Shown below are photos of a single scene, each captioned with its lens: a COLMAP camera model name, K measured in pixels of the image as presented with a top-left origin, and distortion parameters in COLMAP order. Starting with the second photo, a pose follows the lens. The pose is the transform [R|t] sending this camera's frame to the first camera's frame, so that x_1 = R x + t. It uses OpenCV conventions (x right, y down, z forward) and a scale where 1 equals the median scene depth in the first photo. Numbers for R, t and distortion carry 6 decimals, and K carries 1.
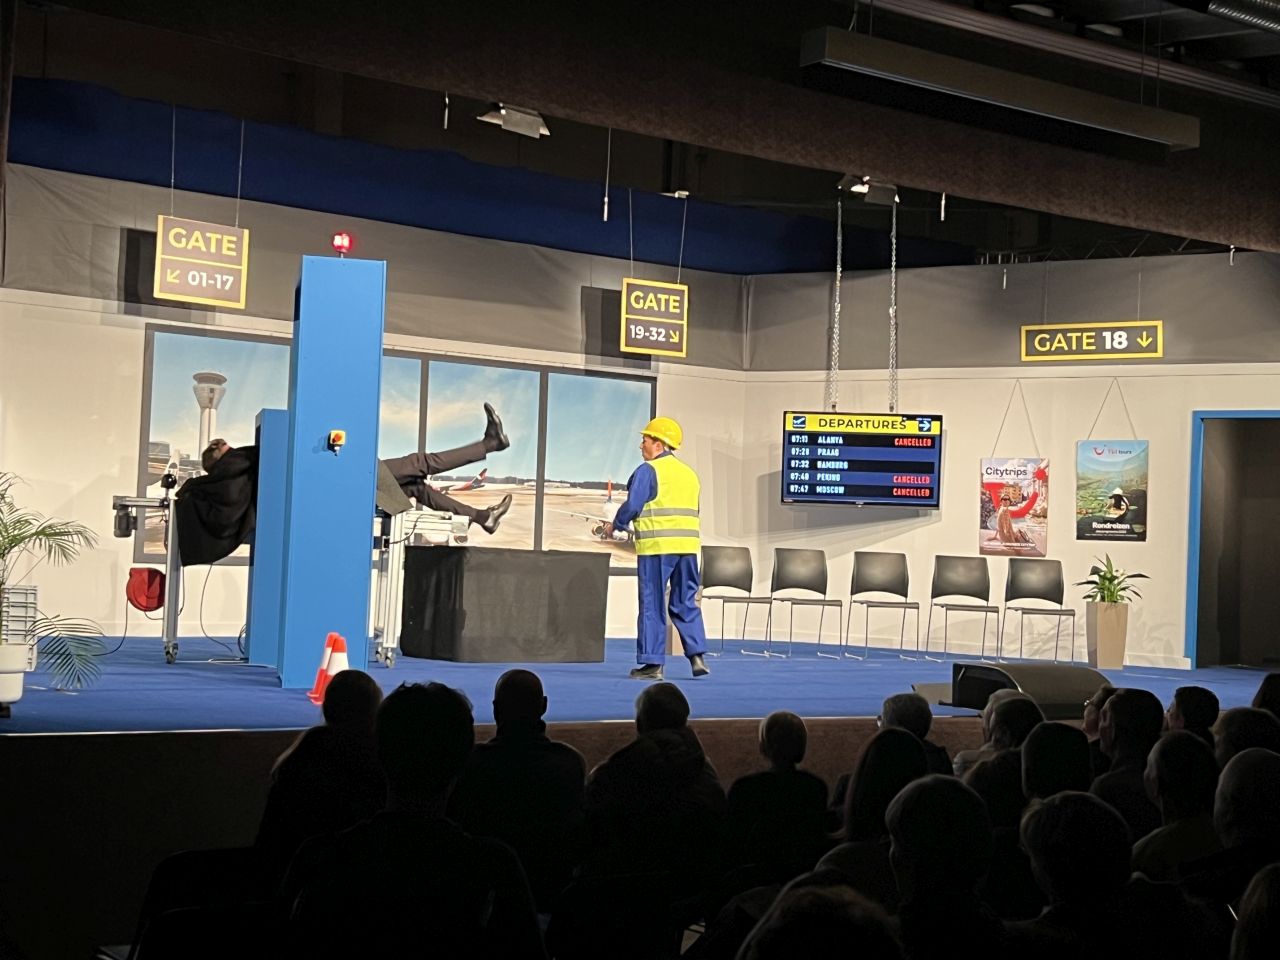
lens RADIAL K [[1956.6, 0, 652.1], [0, 1956.6, 480.1], [0, 0, 1]] dist [0.141051, -0.198887]
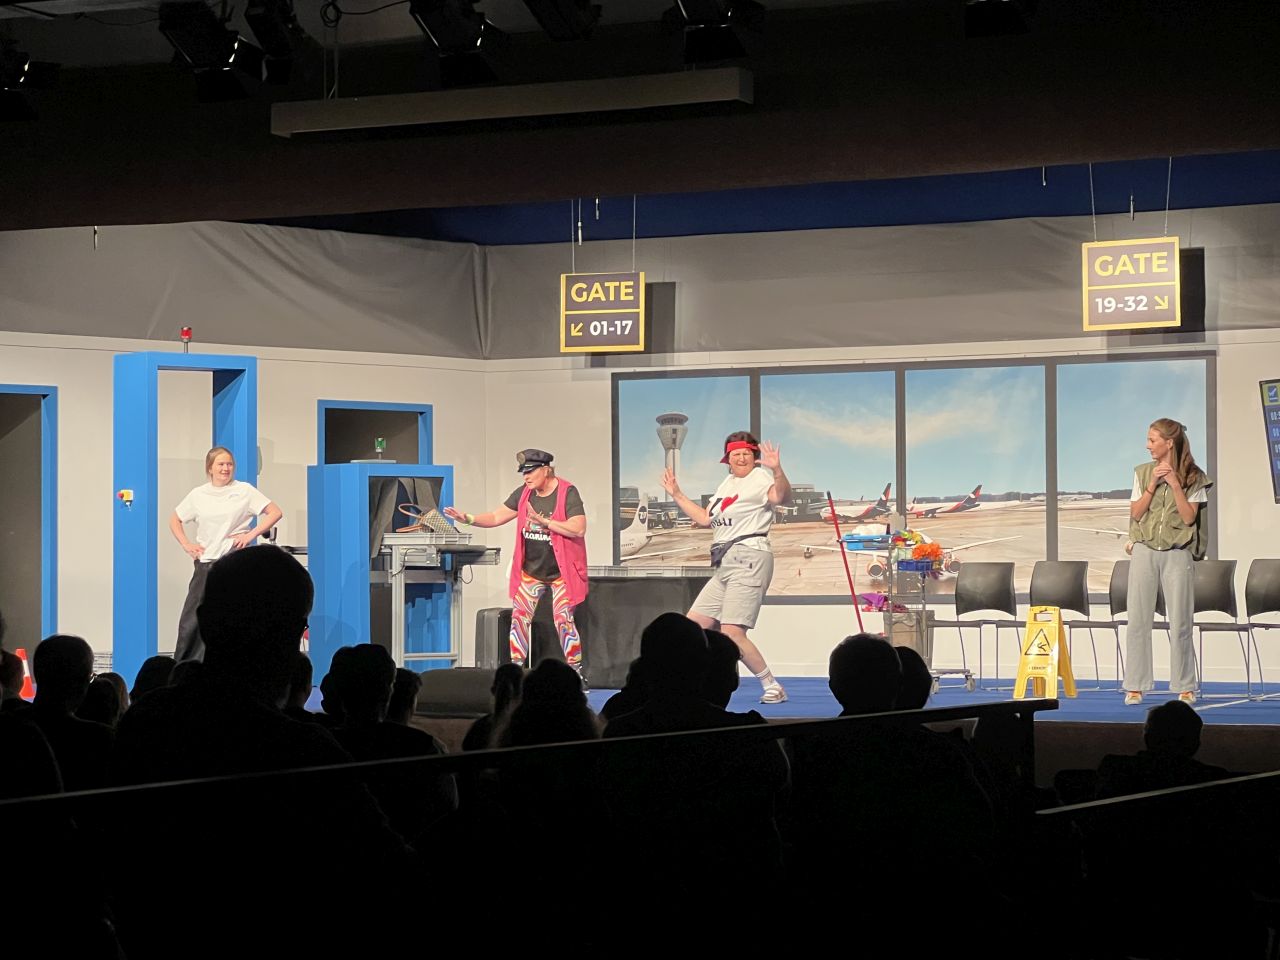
lens RADIAL K [[3368.8, 0, 640.0], [0, 3368.8, 480.0], [0, 0, 1]] dist [-0.327023, 12.145208]
pose [[0.456379, -0.069521, -0.887065, 1.246948], [0.055249, 0.997233, -0.049731, 0.061509], [0.888069, -0.026313, 0.458957, 0.193721]]
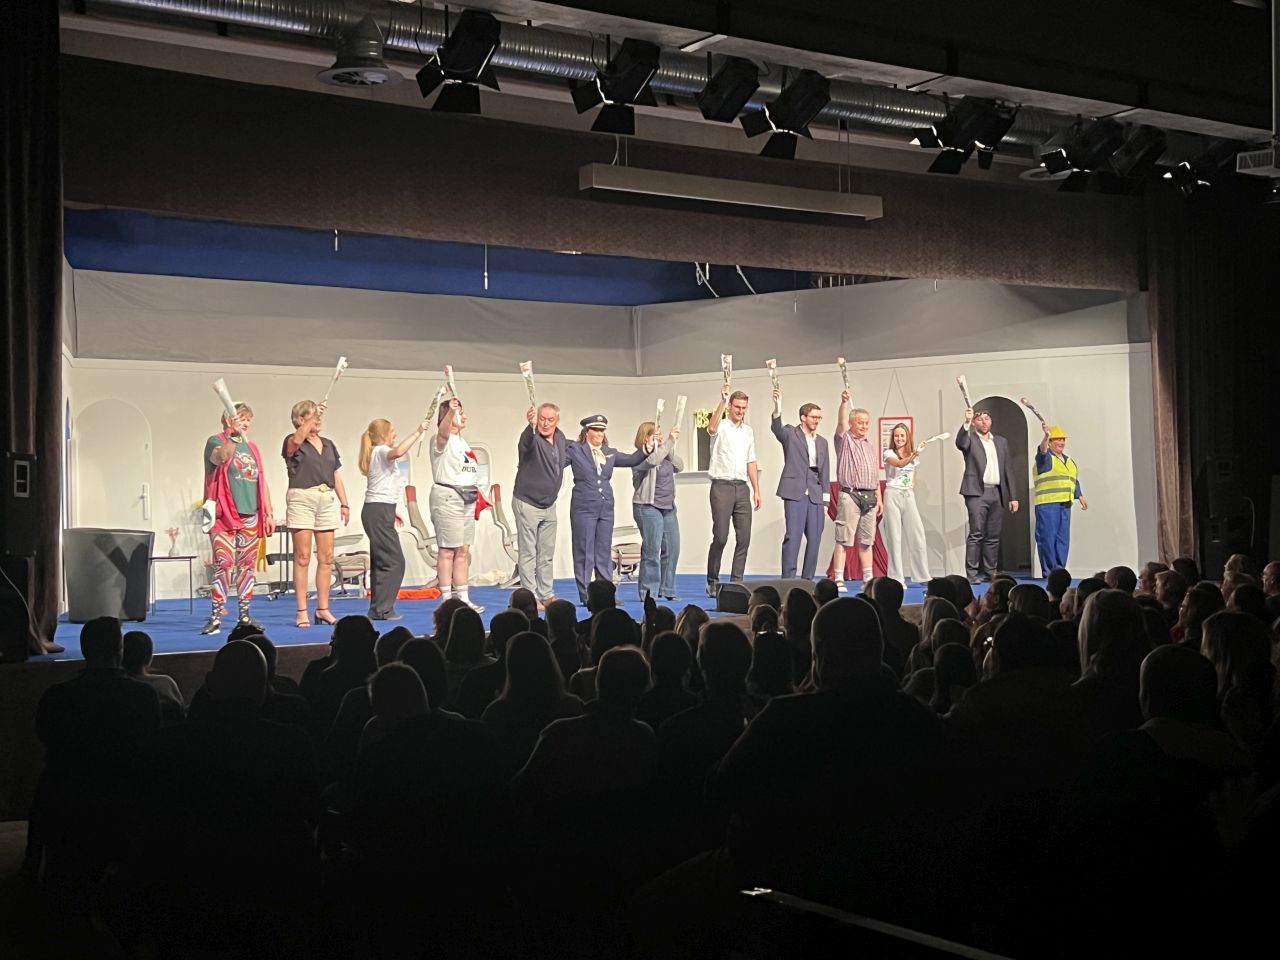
lens RADIAL K [[1680.6, 0, 658.4], [0, 1680.6, 476.5], [0, 0, 1]] dist [0.268038, -1.236362]
pose [[0.997721, -0.059212, -0.032349, 0.110331], [0.059848, 0.998025, 0.019085, -0.009661], [0.031155, -0.020978, 0.999294, -0.191797]]
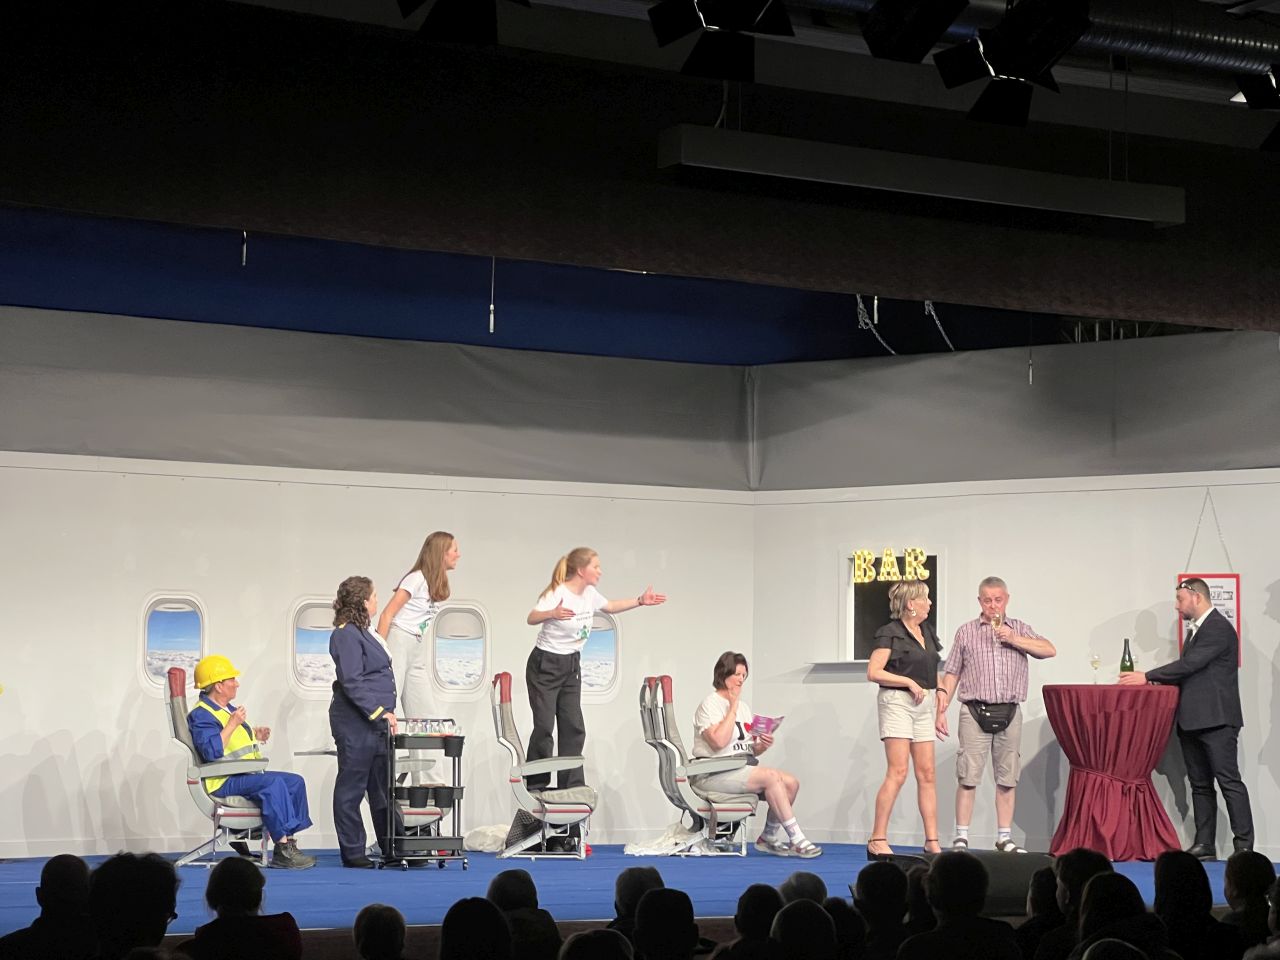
lens RADIAL K [[3077.1, 0, 637.3], [0, 3077.1, 466.1], [0, 0, 1]] dist [-0.179572, 6.864681]
pose [[0.996222, -0.037907, -0.078130, 0.112822], [0.033977, 0.998119, -0.051028, -0.006493], [0.079918, 0.048181, 0.995636, -0.234184]]
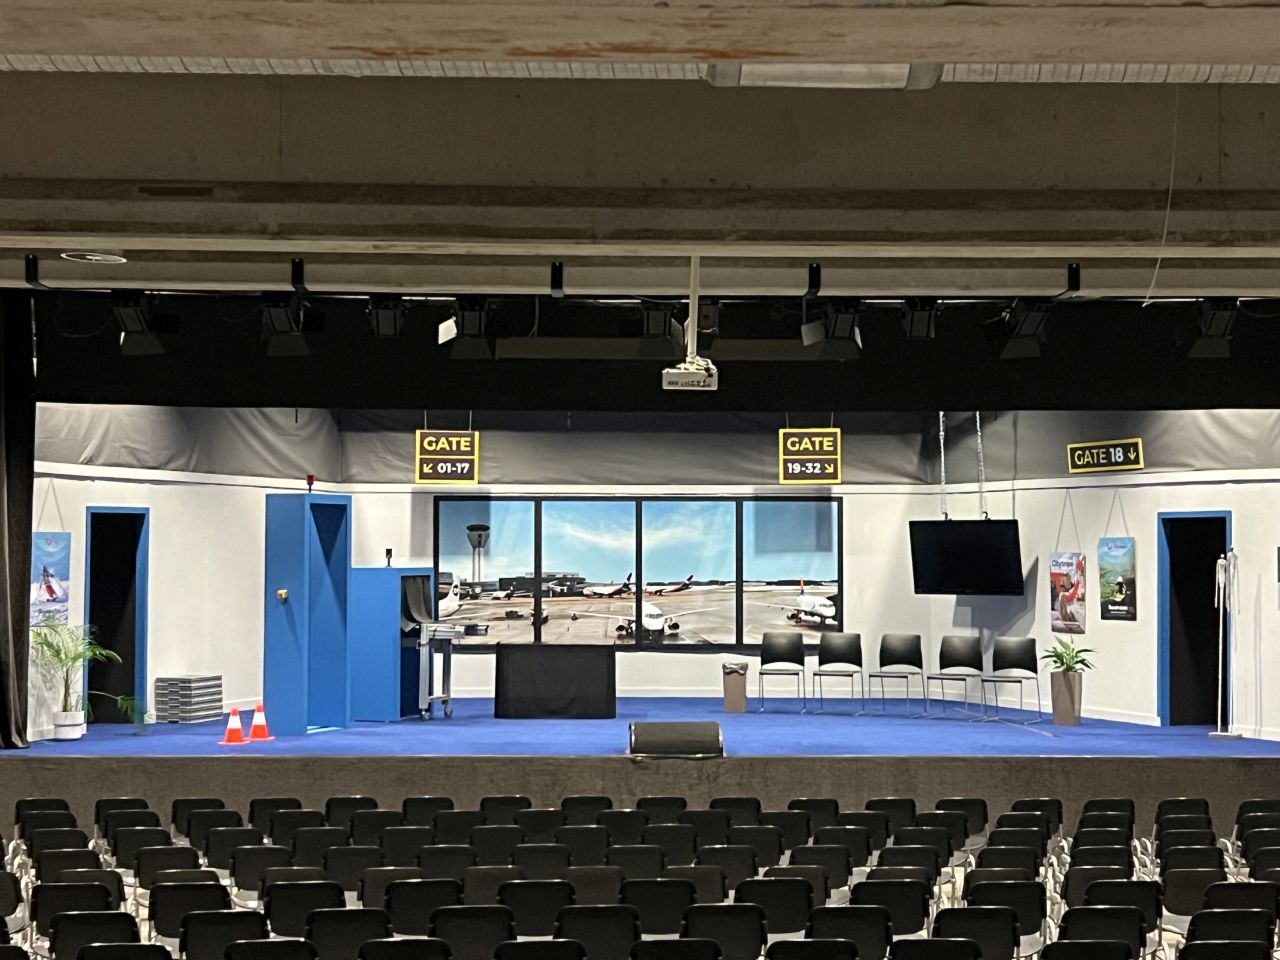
lens RADIAL K [[2118.7, 0, 640.0], [0, 2118.7, 480.0], [0, 0, 1]] dist [0.142265, -0.058951]
pose [[0.817389, -0.056300, -0.573329, 0.797263], [0.050727, 0.998381, -0.025719, -0.038895], [0.573849, -0.008061, 0.818921, -0.263758]]
